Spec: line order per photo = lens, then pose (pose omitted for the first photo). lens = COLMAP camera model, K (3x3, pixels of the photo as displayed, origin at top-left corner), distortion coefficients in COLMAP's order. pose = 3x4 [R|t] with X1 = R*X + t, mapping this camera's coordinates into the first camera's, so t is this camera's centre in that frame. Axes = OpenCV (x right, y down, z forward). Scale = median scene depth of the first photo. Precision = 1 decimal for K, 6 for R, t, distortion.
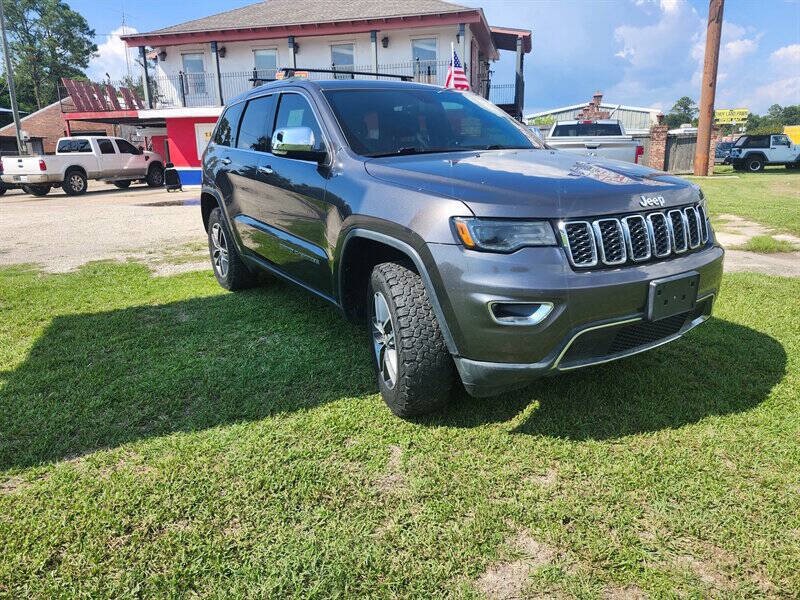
lens RADIAL K [[548.5, 0, 402.4], [0, 548.5, 303.5], [0, 0, 1]] dist [0.046034, -0.043543]
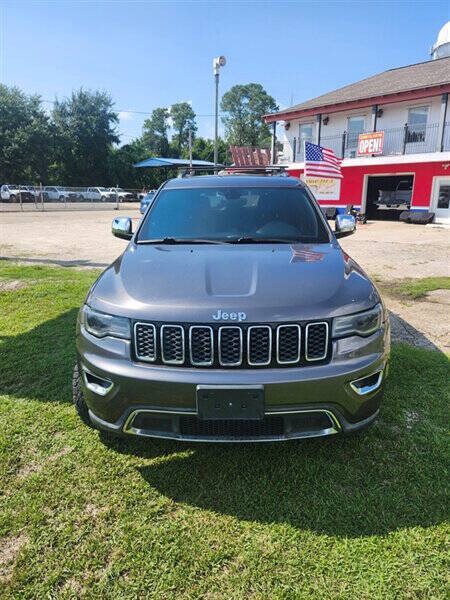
lens RADIAL K [[411.4, 0, 225.0], [0, 411.4, 300.0], [0, 0, 1]] dist [0.046034, -0.043543]
pose [[0.827978, 0.154892, -0.538945, 0.675293], [-0.156011, 0.986778, 0.043920, -0.190486], [0.538622, 0.047717, 0.841195, 0.212772]]
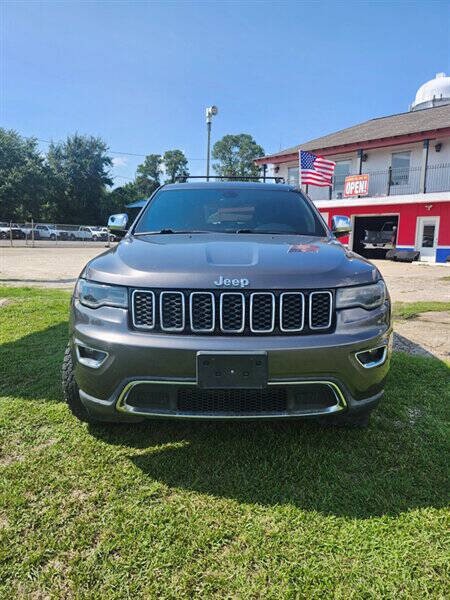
lens RADIAL K [[409.4, 0, 226.9], [0, 409.4, 304.3], [0, 0, 1]] dist [0.072028, -0.080328]
pose [[0.843271, 0.117406, -0.524508, 0.662976], [-0.168015, 0.984528, -0.049746, -0.073554], [0.510553, 0.130075, 0.849951, 0.230085]]
